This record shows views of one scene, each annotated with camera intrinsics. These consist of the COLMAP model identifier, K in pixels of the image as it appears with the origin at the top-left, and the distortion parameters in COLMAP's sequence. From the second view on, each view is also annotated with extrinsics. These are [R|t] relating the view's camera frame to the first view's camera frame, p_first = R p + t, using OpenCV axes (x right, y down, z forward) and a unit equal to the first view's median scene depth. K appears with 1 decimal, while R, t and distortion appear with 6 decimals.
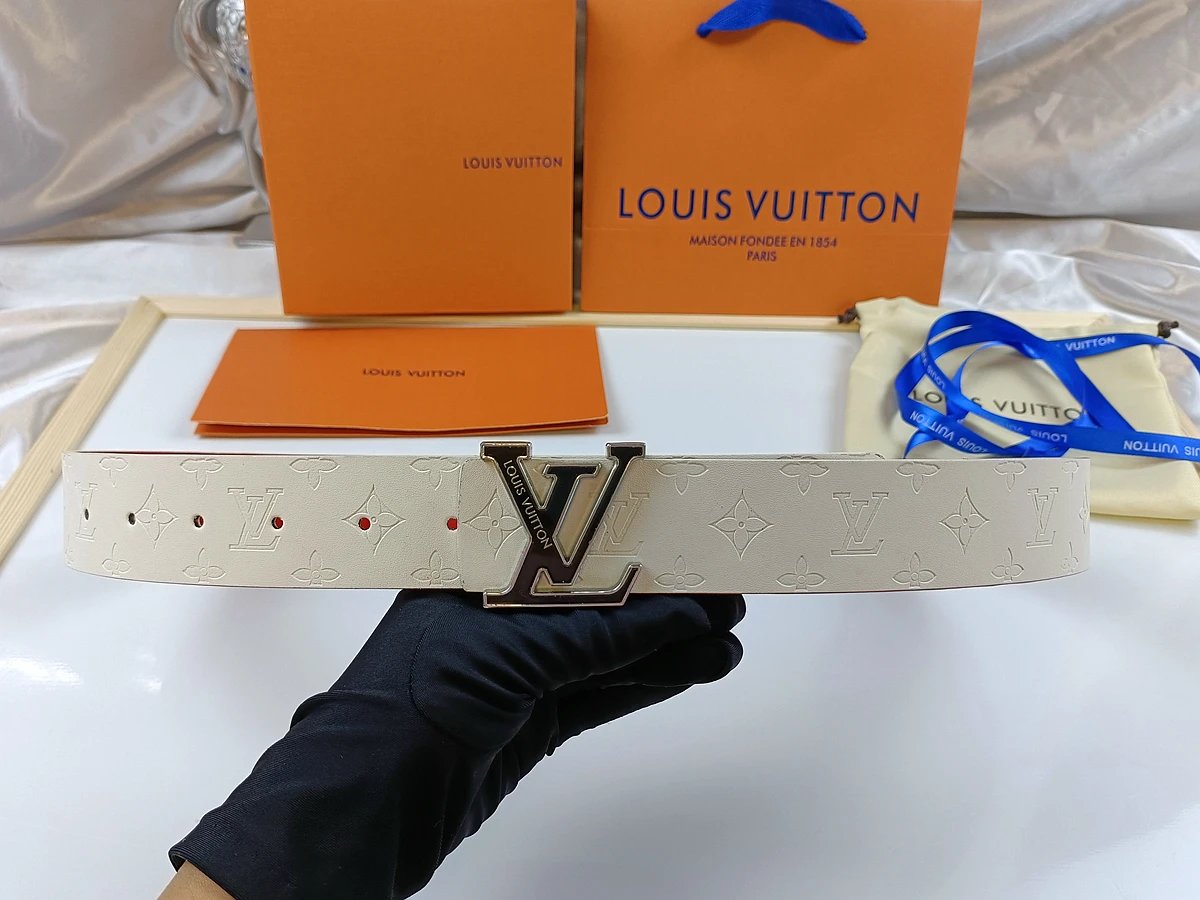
lens RADIAL K [[969.0, 0, 575.2], [0, 969.0, 490.8], [0, 0, 1]] dist [0.072303, -0.119211]
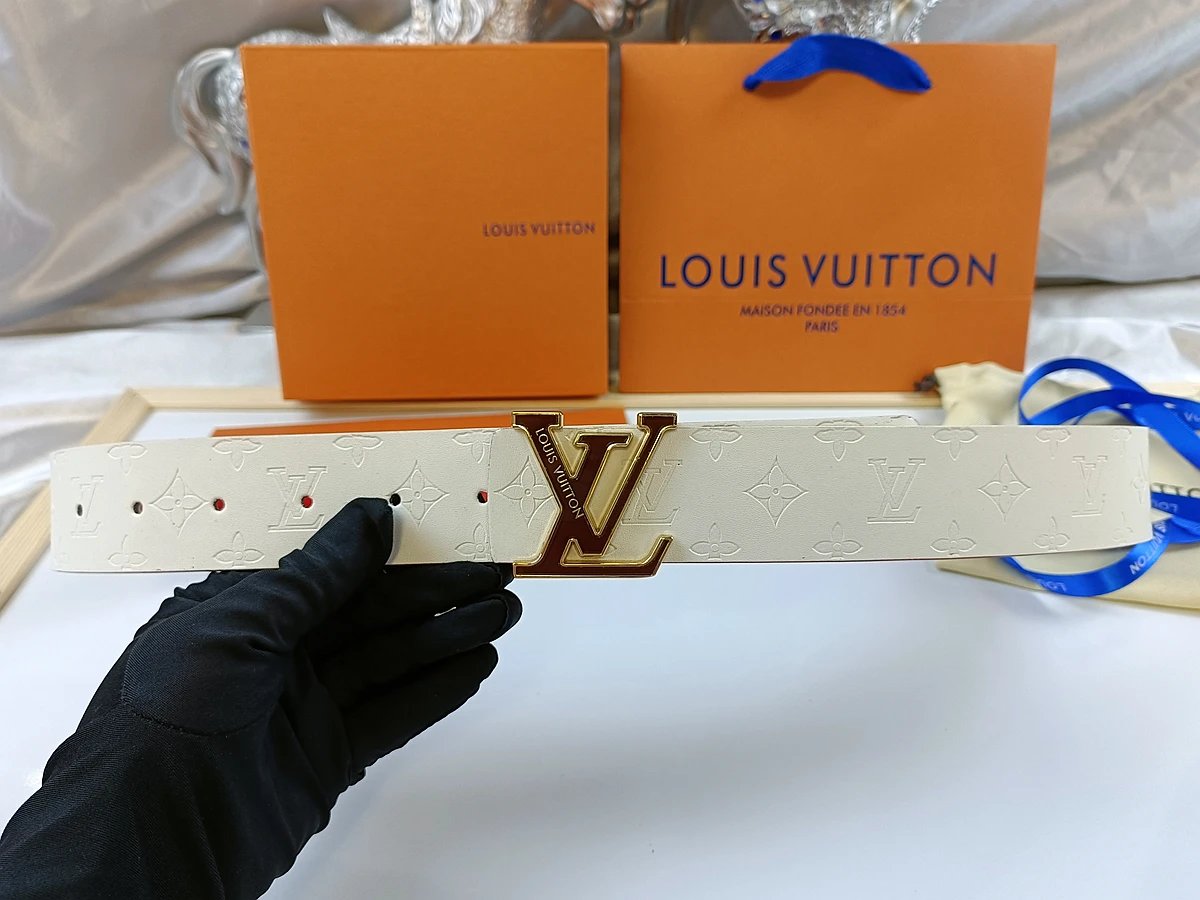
lens RADIAL K [[950.0, 0, 589.7], [0, 950.0, 477.8], [0, 0, 1]] dist [0.052413, -0.084329]
pose [[0.999729, -0.022915, -0.004211, -0.020225], [0.022315, 0.993721, -0.109642, -0.012752], [0.006697, 0.109519, 0.993962, 0.147829]]
